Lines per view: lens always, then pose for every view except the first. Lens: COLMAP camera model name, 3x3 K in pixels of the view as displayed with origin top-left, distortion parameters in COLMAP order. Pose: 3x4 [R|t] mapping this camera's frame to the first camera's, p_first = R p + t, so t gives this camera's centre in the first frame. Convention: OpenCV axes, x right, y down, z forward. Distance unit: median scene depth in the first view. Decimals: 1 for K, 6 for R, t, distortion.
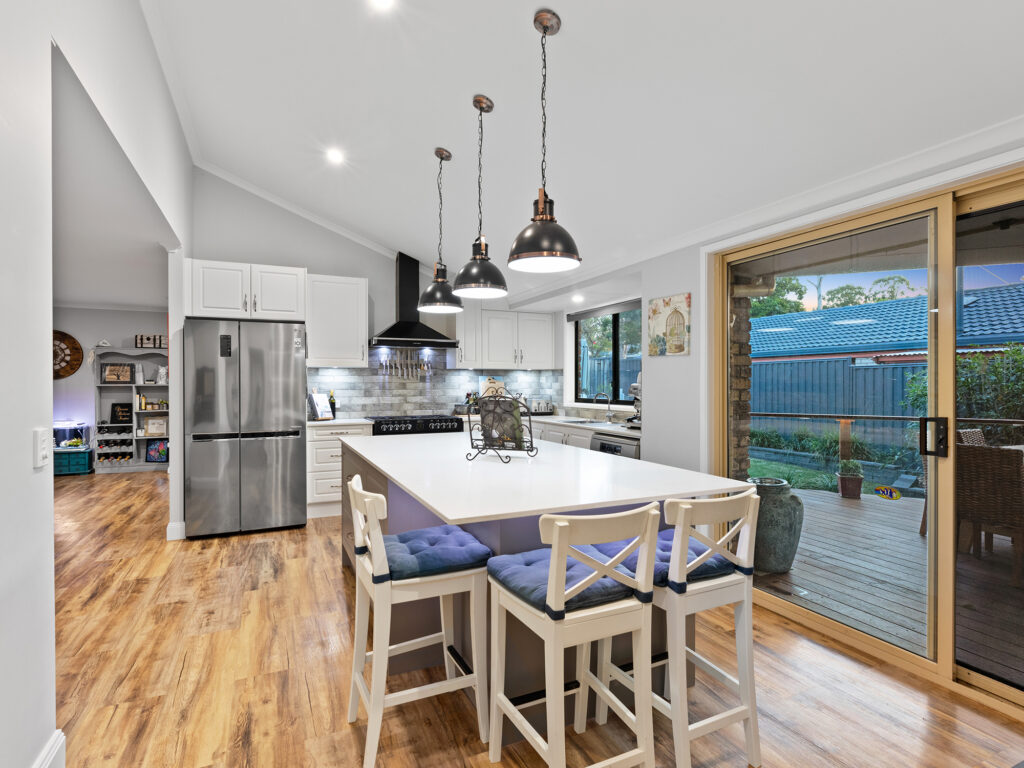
lens RADIAL K [[521.9, 0, 512.4], [0, 521.9, 390.7], [0, 0, 1]] dist [-0.006203, 0.000084]
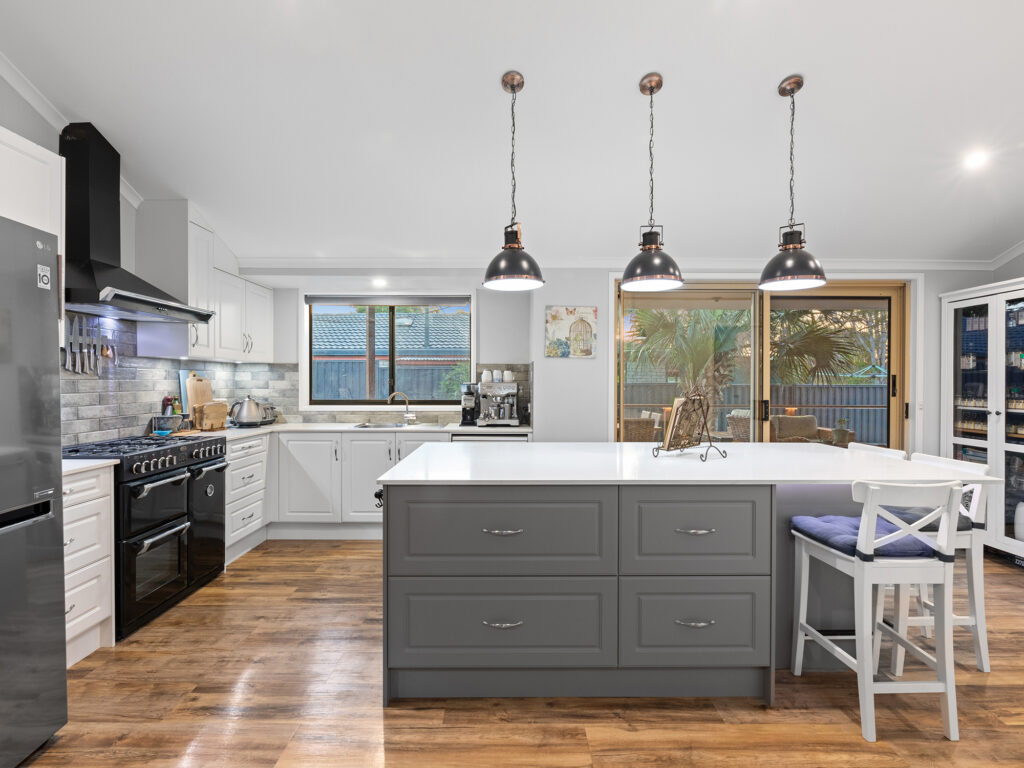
lens RADIAL K [[521.9, 0, 483.9], [0, 521.9, 385.0], [0, 0, 1]] dist [-0.006203, 0.000084]
pose [[0.422748, -0.005110, 0.906233, -0.154844], [0.010922, 0.999940, 0.000543, -0.001987], [-0.906182, 0.009669, 0.422778, 0.130711]]
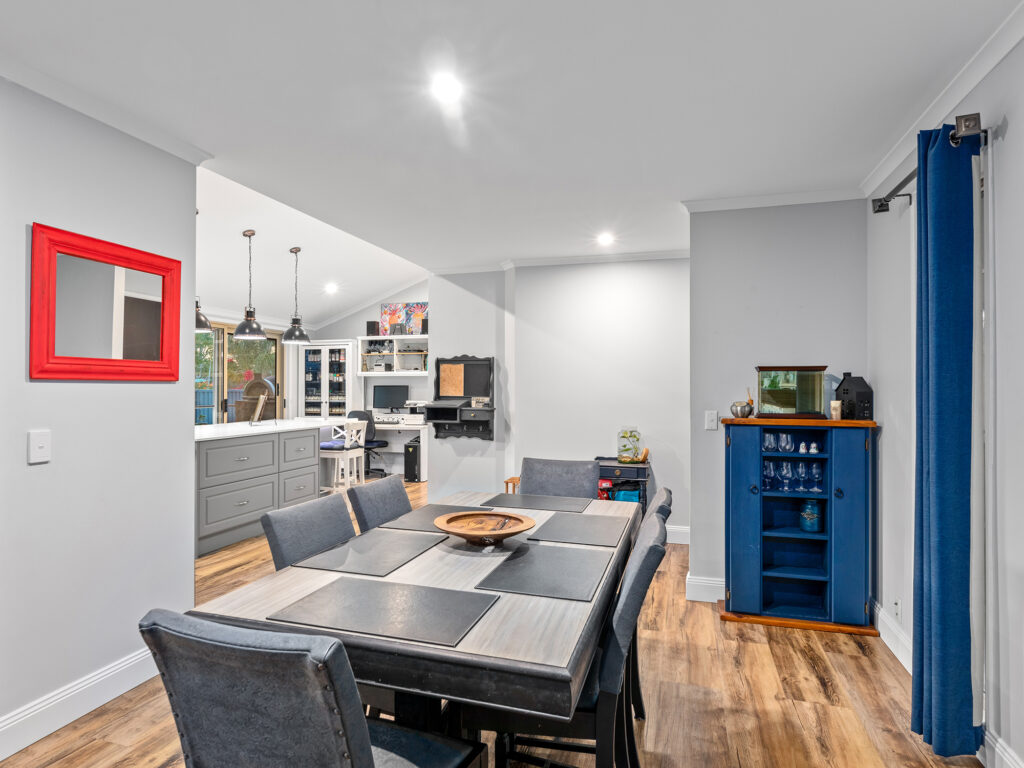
lens RADIAL K [[563.1, 0, 512.2], [0, 563.1, 383.9], [0, 0, 1]] dist [0.000524, 0.000029]
pose [[-0.745758, 0.004304, 0.666202, -0.350362], [0.009686, 0.999943, 0.004383, -0.004920], [-0.666146, 0.009722, -0.745758, 0.319236]]
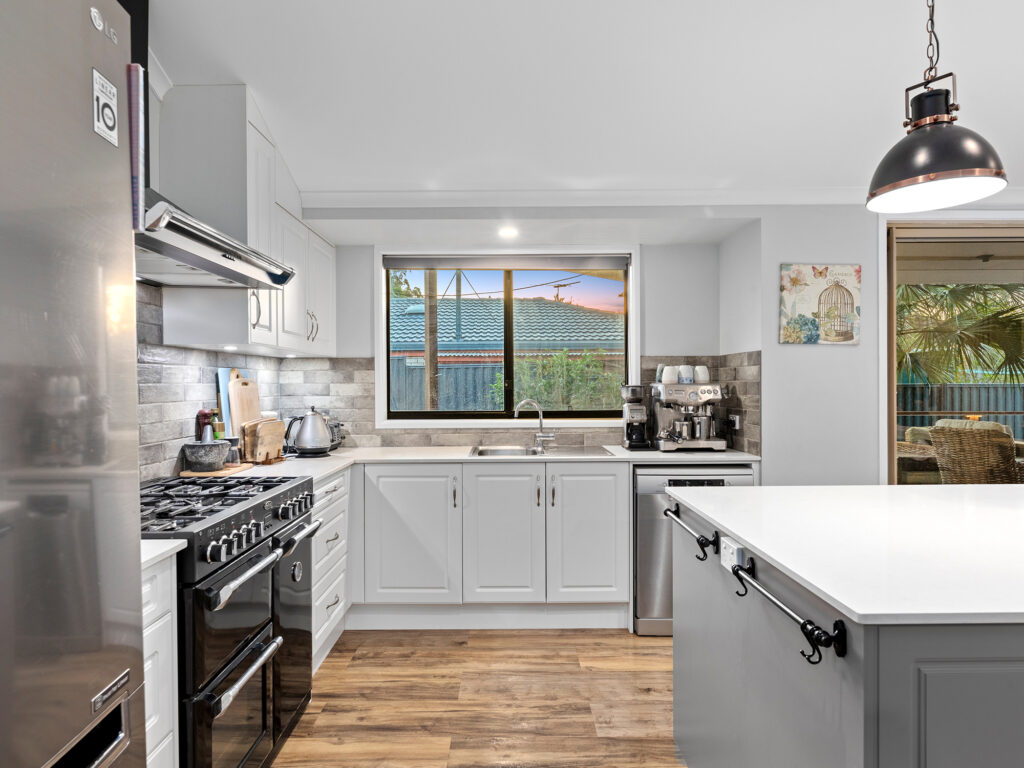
lens RADIAL K [[607.5, 0, 469.9], [0, 607.5, 384.2], [0, 0, 1]] dist [-0.005862, -0.002368]
pose [[0.425693, -0.003373, 0.904861, -0.129090], [0.018470, 0.999817, -0.004963, -0.003076], [-0.904679, 0.018825, 0.425678, 0.205218]]
